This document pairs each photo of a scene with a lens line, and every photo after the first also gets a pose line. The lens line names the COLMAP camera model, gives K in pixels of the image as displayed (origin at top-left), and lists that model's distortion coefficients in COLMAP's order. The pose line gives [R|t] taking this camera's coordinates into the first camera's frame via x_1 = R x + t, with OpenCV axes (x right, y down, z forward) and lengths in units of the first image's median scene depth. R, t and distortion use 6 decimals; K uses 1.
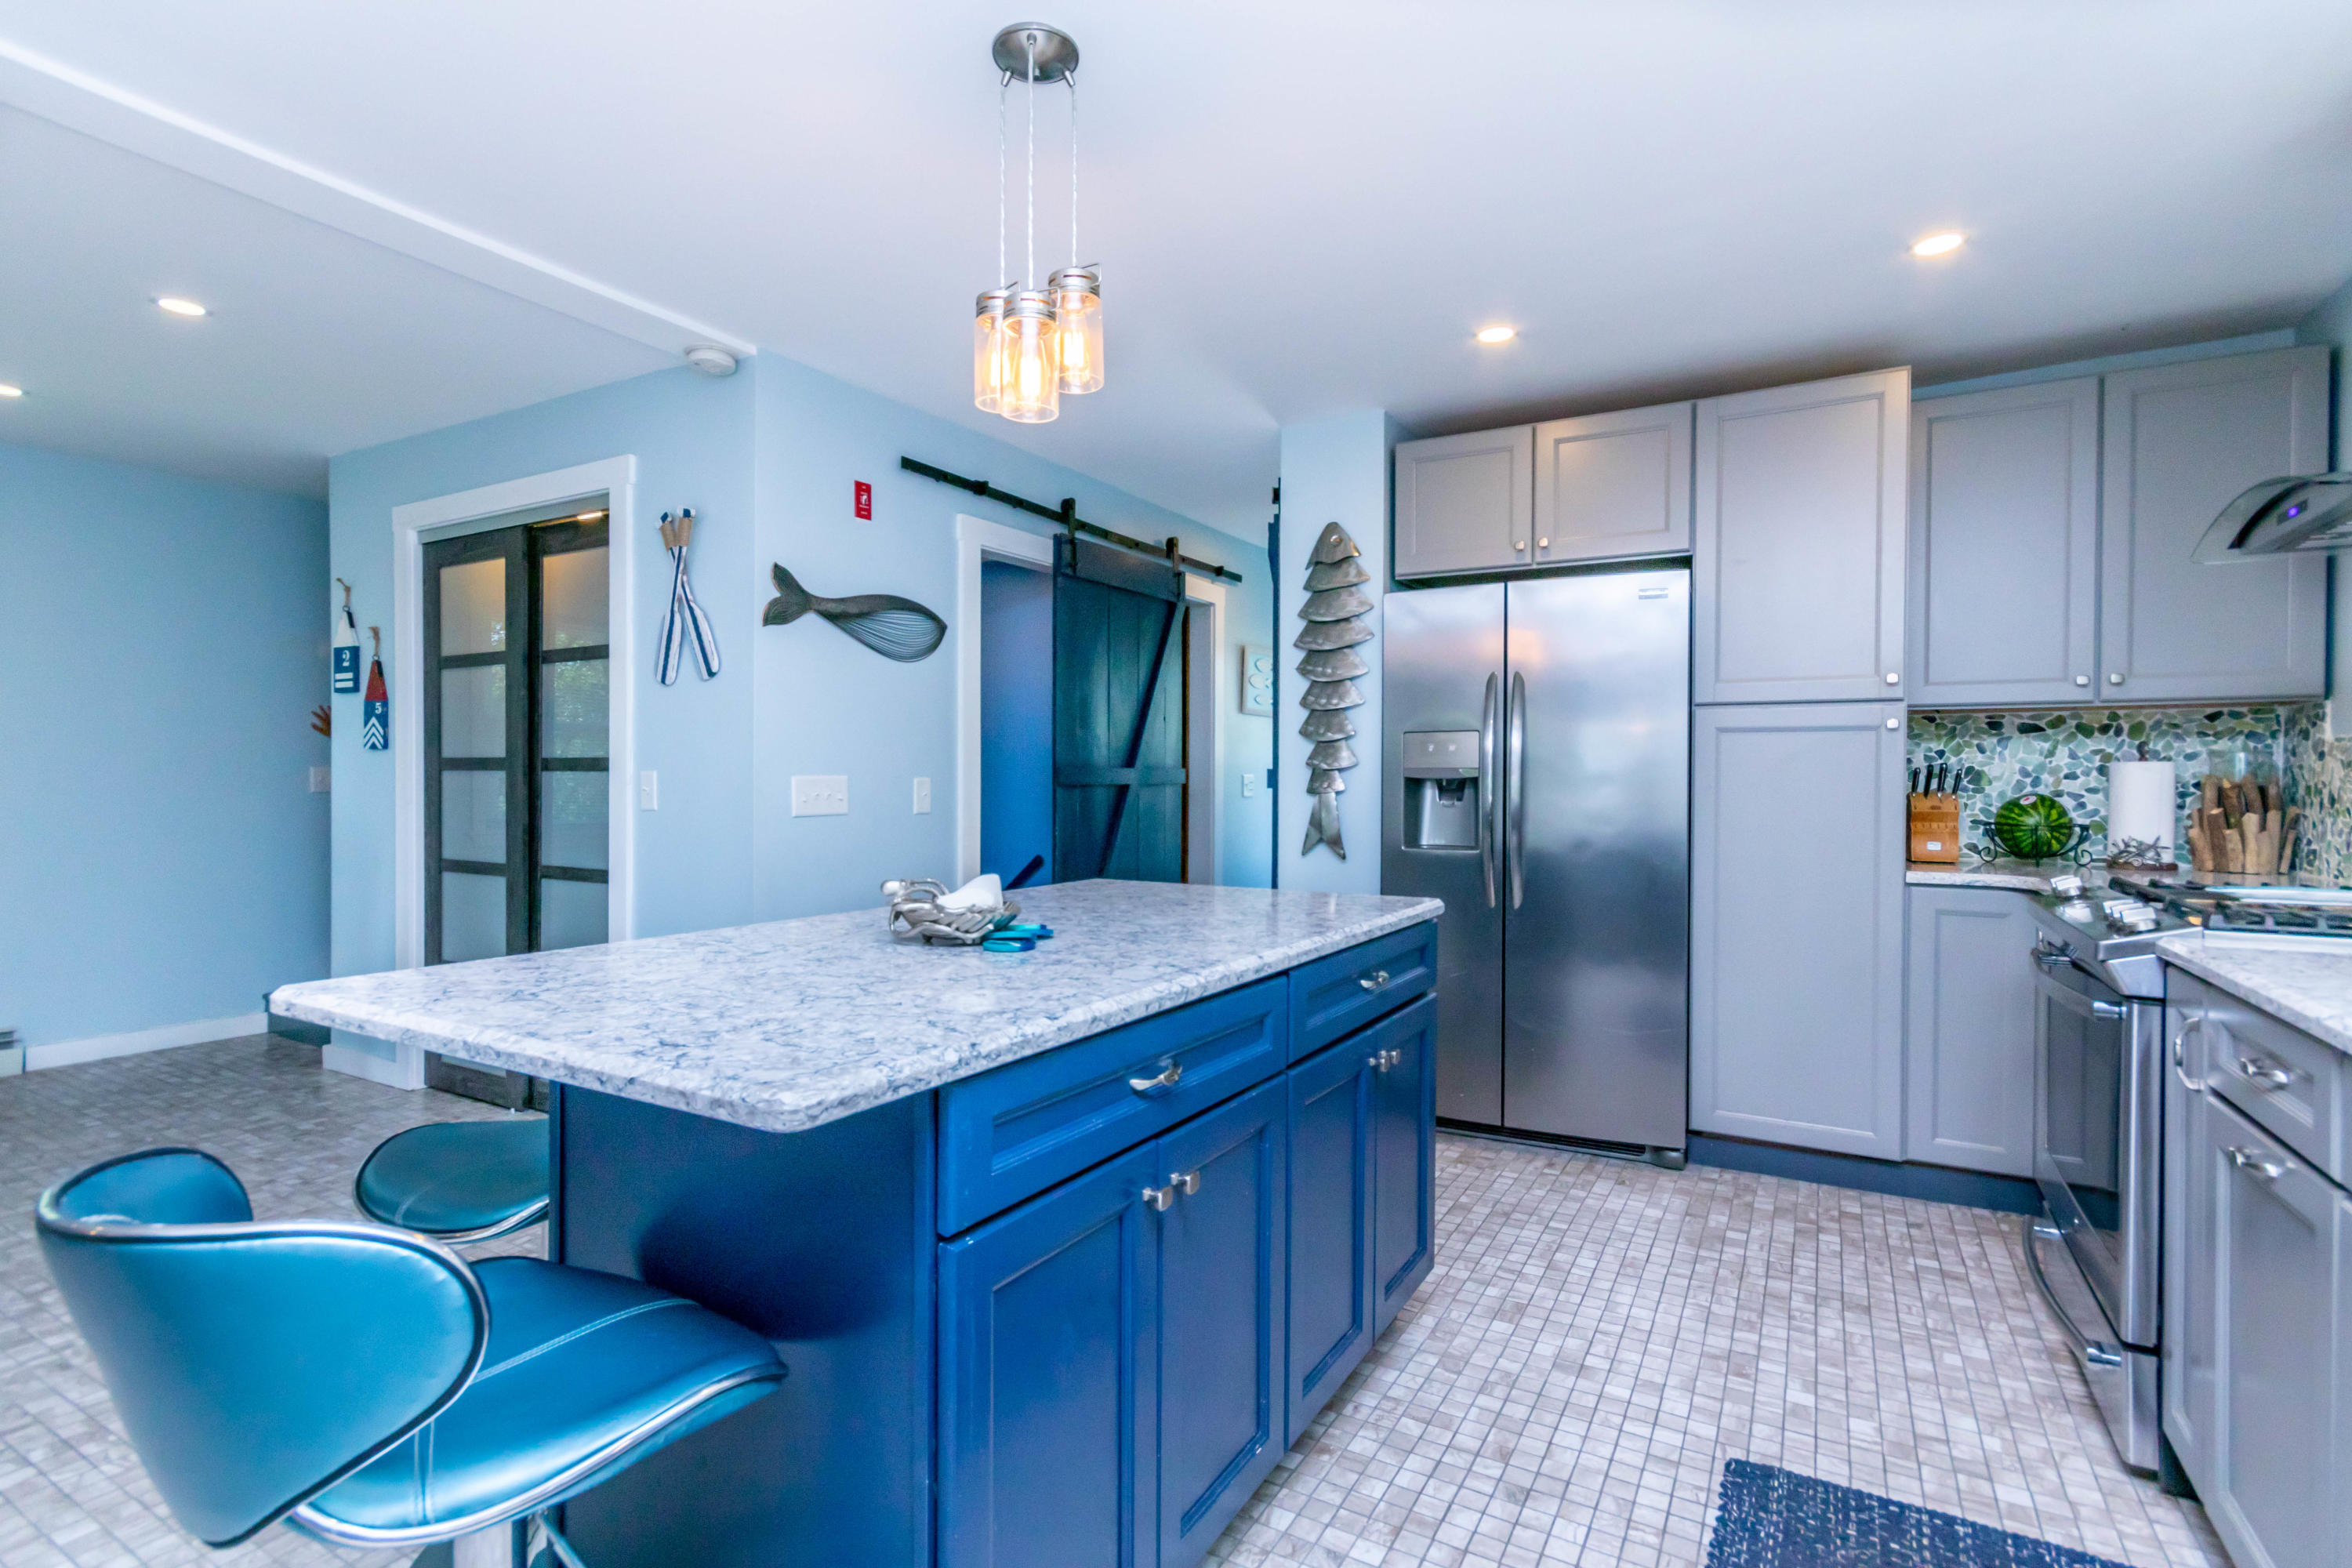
lens RADIAL K [[1116.5, 0, 1185.5], [0, 1116.5, 793.6], [0, 0, 1]] dist [0.002289, 0.000815]
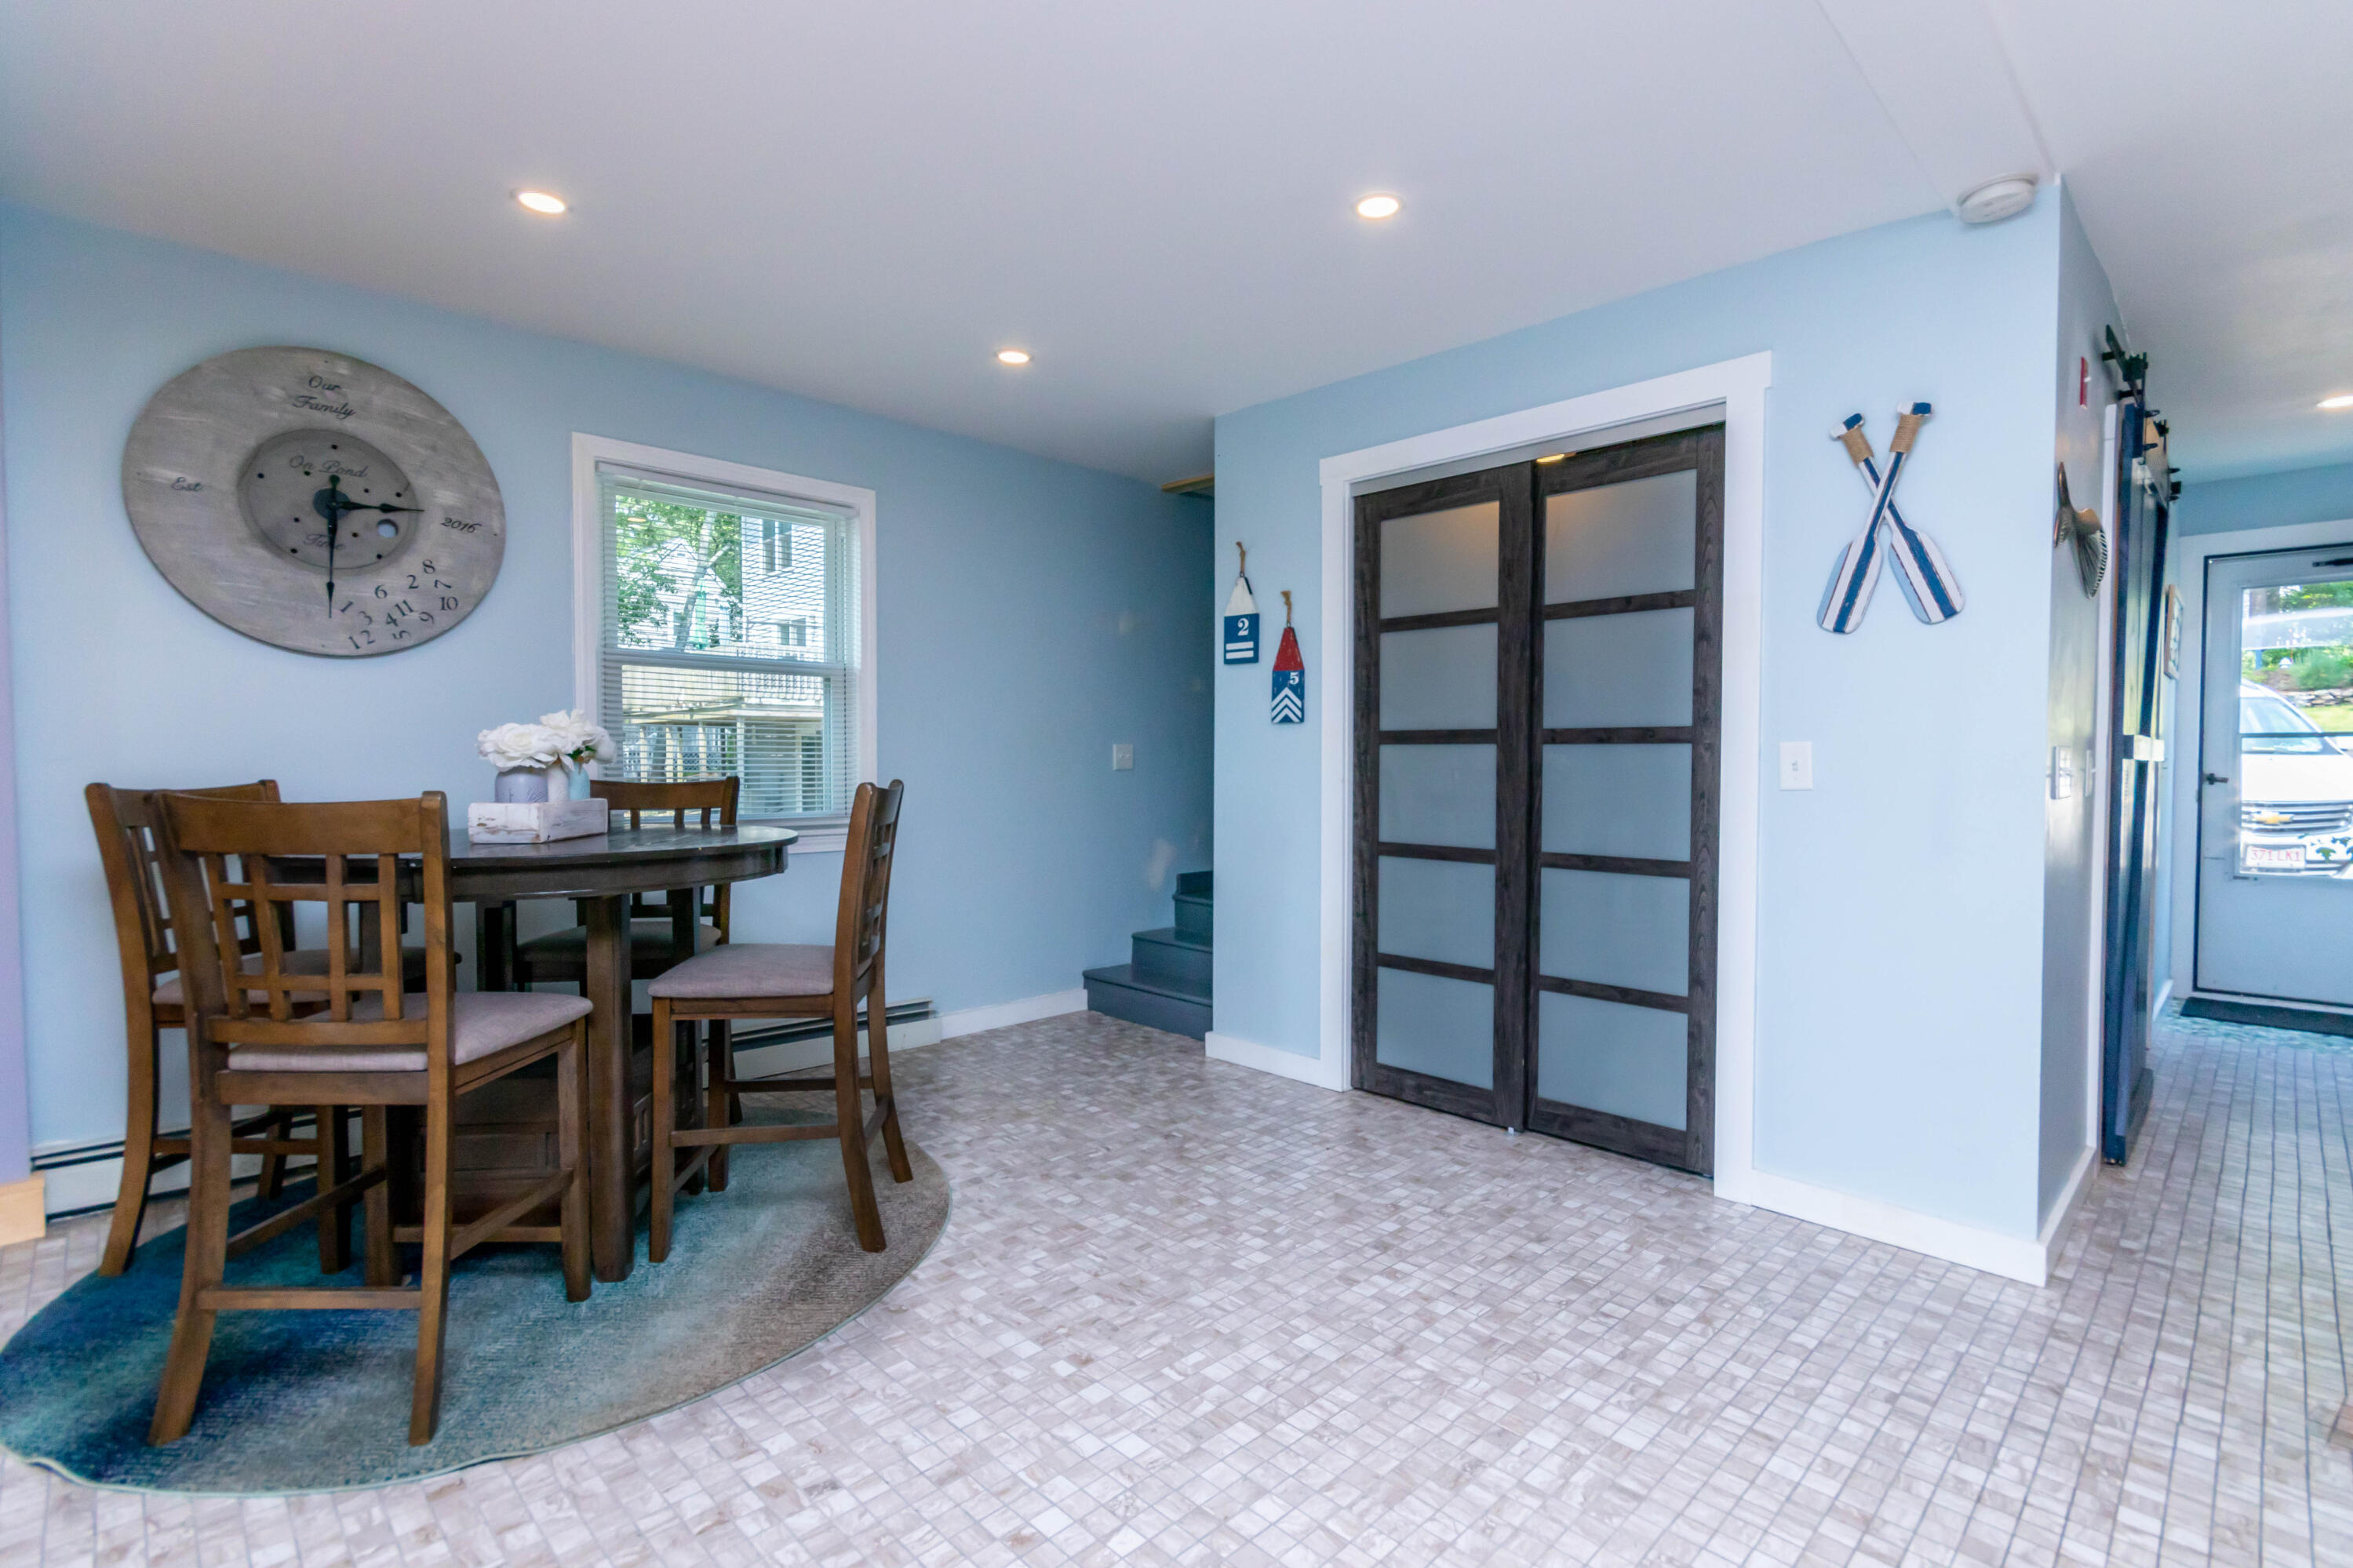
lens RADIAL K [[1116.8, 0, 1182.9], [0, 1116.8, 792.1], [0, 0, 1]] dist [0.002289, 0.000815]
pose [[0.963161, 0.005499, -0.268868, -0.571880], [-0.002299, 0.999923, 0.012215, 0.007194], [0.268914, -0.011147, 0.963100, 0.082470]]
